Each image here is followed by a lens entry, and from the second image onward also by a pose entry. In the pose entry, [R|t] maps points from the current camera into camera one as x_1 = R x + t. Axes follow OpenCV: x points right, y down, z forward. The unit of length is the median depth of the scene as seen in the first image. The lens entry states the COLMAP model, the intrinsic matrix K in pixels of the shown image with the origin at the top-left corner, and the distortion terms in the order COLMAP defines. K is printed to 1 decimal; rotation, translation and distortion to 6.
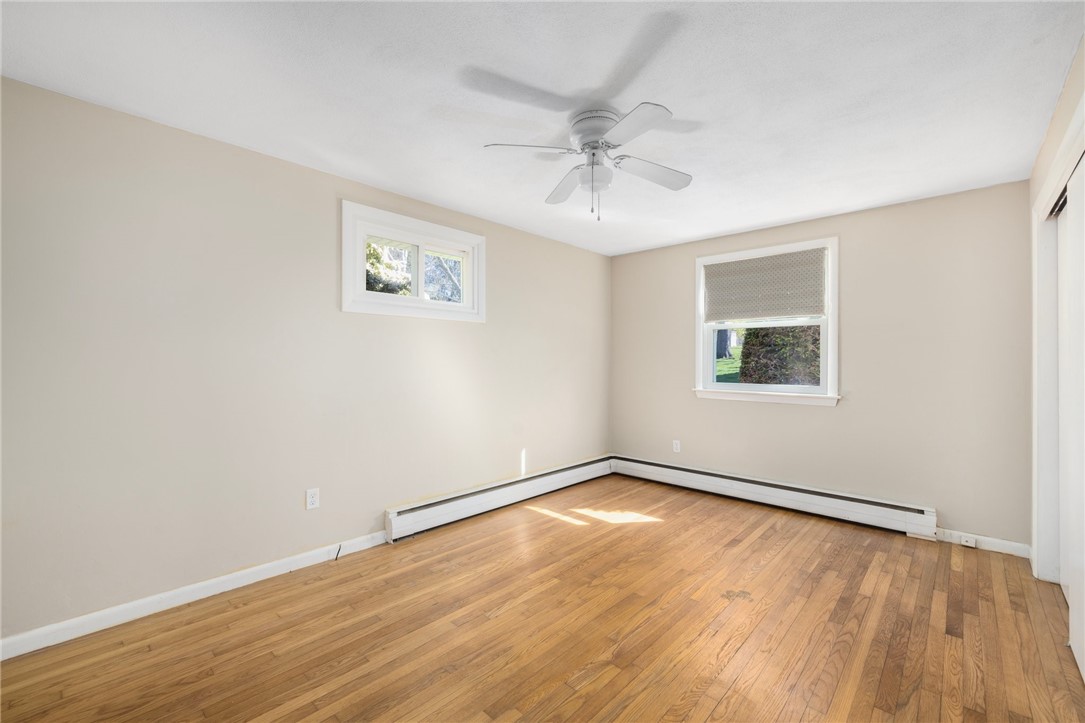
lens RADIAL K [[459.5, 0, 541.1], [0, 459.5, 357.3], [0, 0, 1]] dist [0.000461, 0.000103]
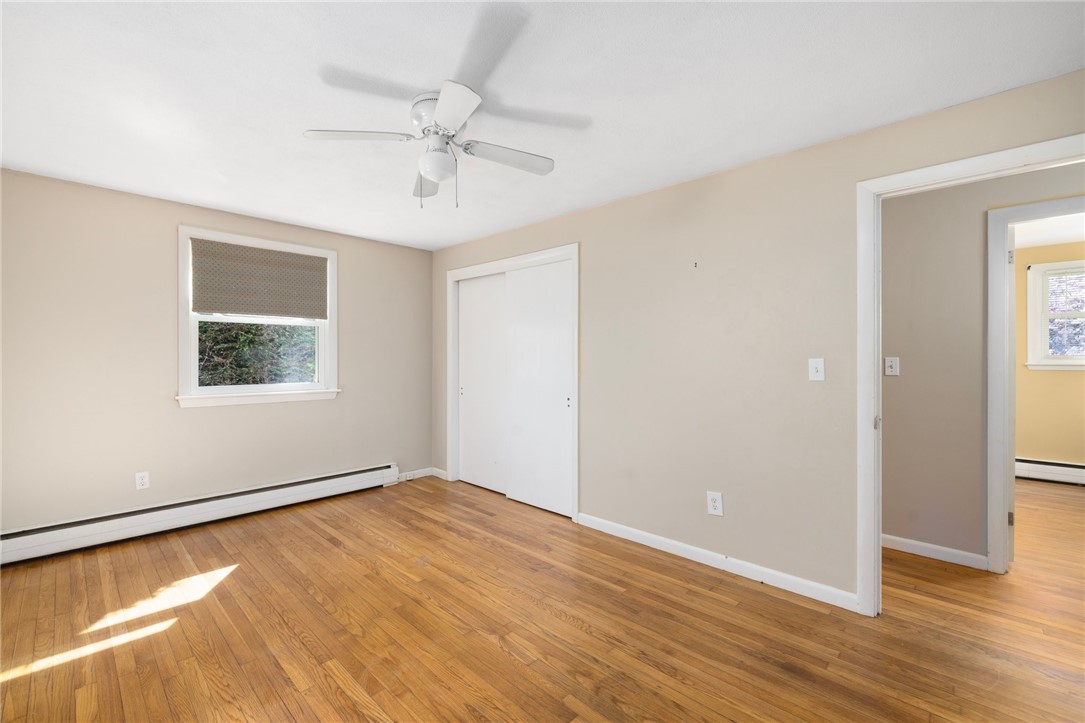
lens RADIAL K [[454.6, 0, 535.2], [0, 454.6, 356.6], [0, 0, 1]] dist [-0.001038, -0.000220]
pose [[0.014364, 0.000412, 0.999897, -0.575874], [-0.008618, 0.999963, -0.000288, -0.002833], [-0.999860, -0.008613, 0.014367, 0.562853]]
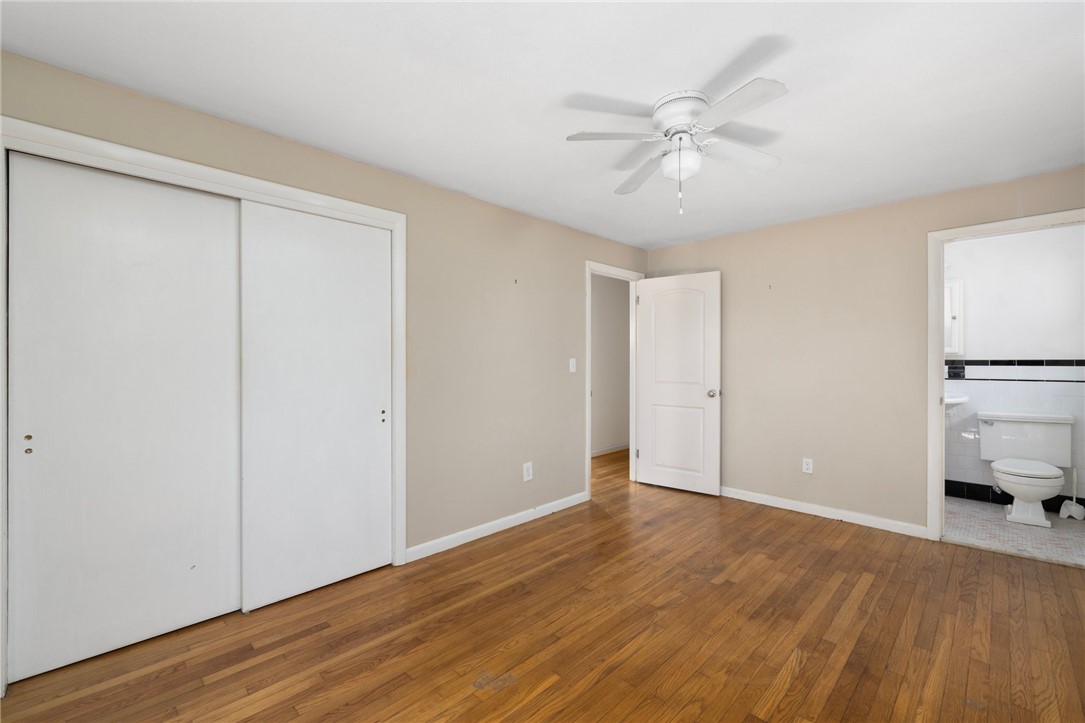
lens RADIAL K [[450.7, 0, 542.5], [0, 450.7, 361.5], [0, 0, 1]] dist [0.000742, -0.000030]
pose [[-0.999156, -0.006432, 0.040580, 0.256360], [-0.006503, 0.999978, -0.001611, 0.006948], [-0.040569, -0.001874, -0.999175, 1.367143]]
